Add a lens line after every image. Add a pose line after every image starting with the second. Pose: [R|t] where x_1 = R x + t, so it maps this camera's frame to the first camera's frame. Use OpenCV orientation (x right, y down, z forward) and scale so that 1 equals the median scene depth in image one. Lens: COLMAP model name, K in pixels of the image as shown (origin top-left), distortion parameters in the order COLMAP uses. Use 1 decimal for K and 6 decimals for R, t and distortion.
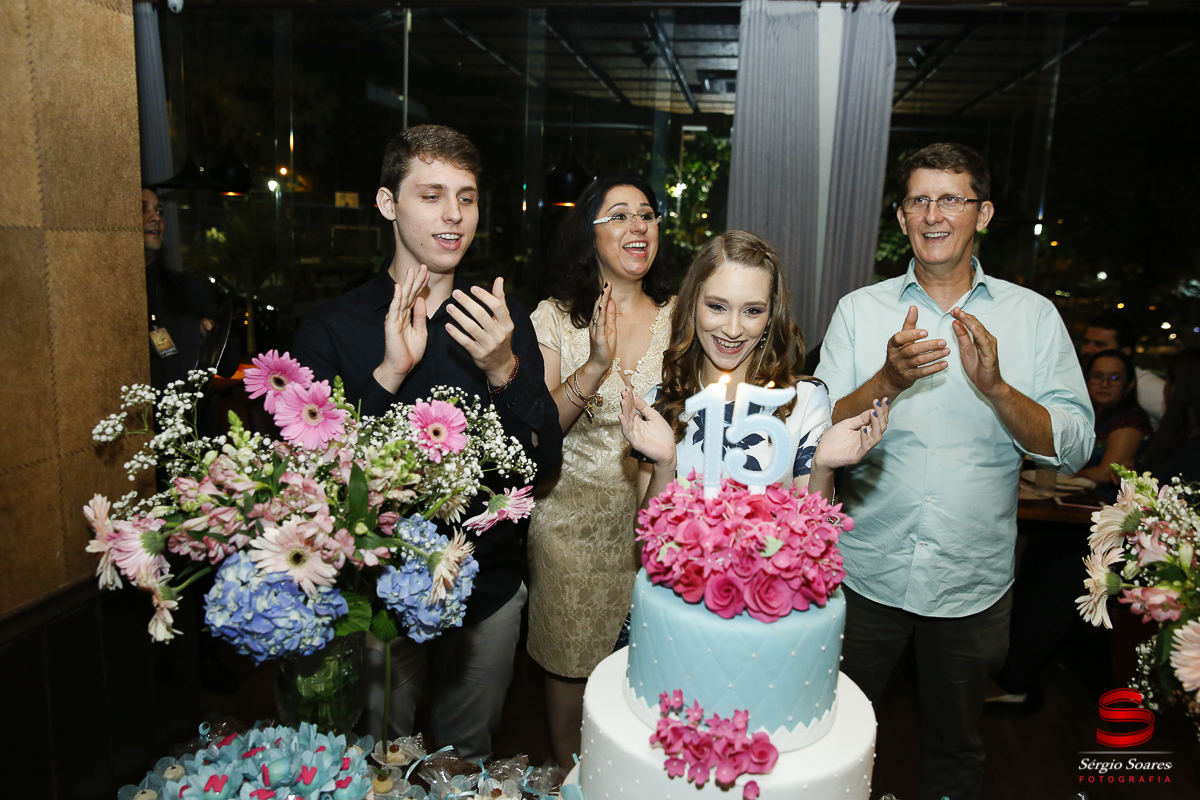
lens RADIAL K [[932.1, 0, 597.1], [0, 932.1, 423.7], [0, 0, 1]] dist [-0.090697, 0.099054]
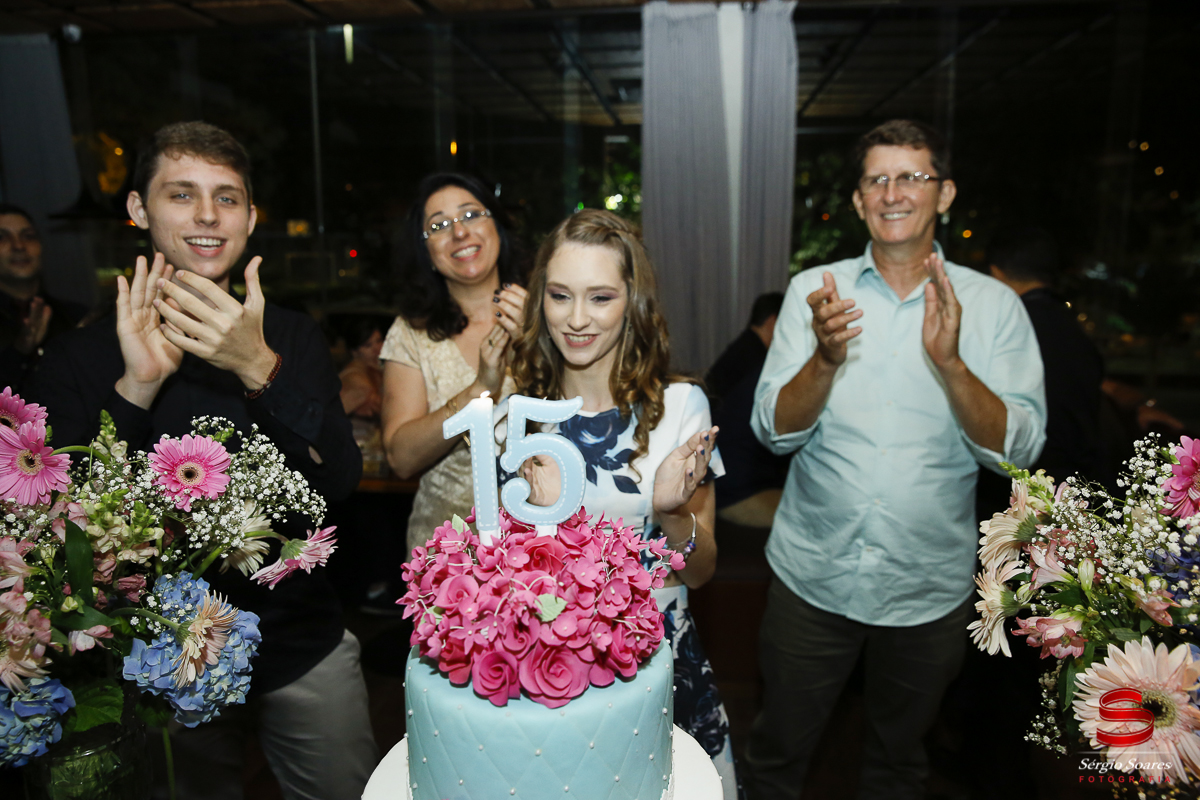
lens RADIAL K [[888.3, 0, 600.2], [0, 888.3, 423.8], [0, 0, 1]] dist [-0.102443, 0.099402]
pose [[0.996976, -0.059159, 0.050384, 0.161485], [0.059421, 0.998226, -0.003731, -0.010887], [-0.050074, 0.006714, 0.998723, 0.220908]]
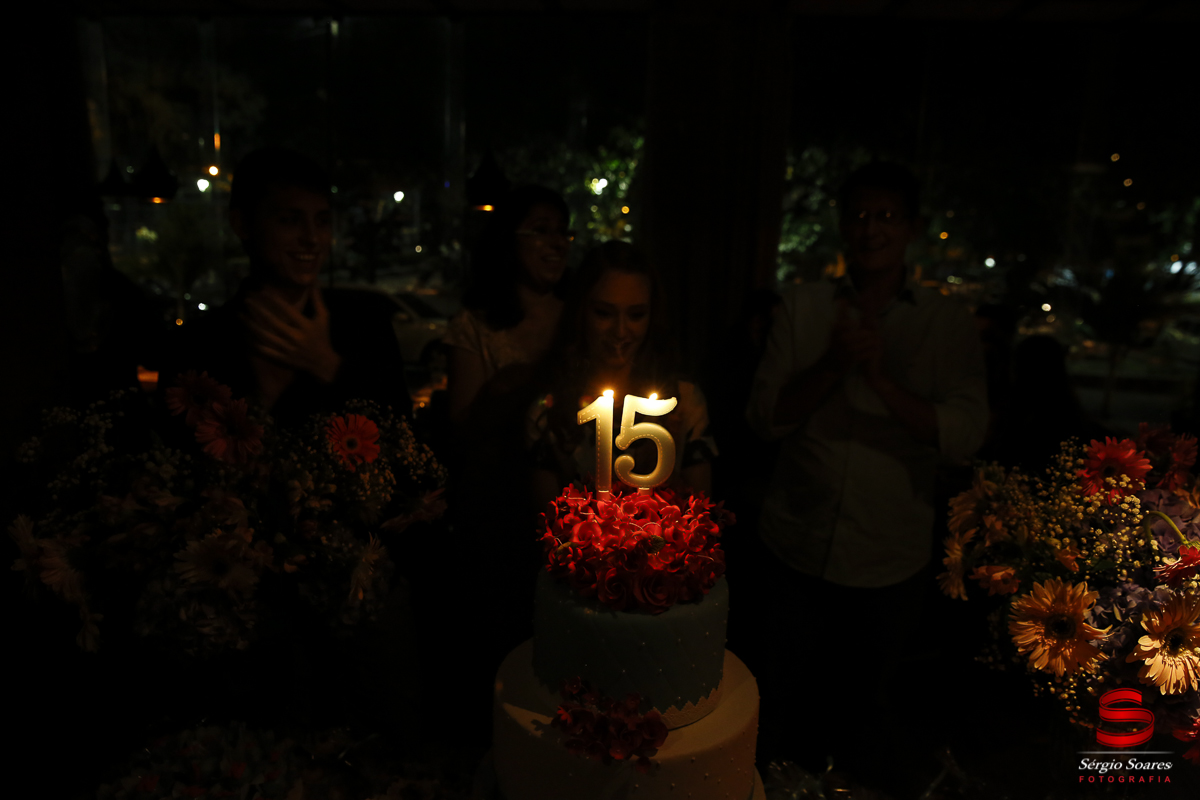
lens RADIAL K [[888.3, 0, 600.2], [0, 888.3, 423.8], [0, 0, 1]] dist [-0.102443, 0.099402]
pose [[0.996313, -0.027228, 0.081362, 0.031847], [0.025893, 0.999513, 0.017423, -0.024587], [-0.081796, -0.015253, 0.996532, -0.031899]]
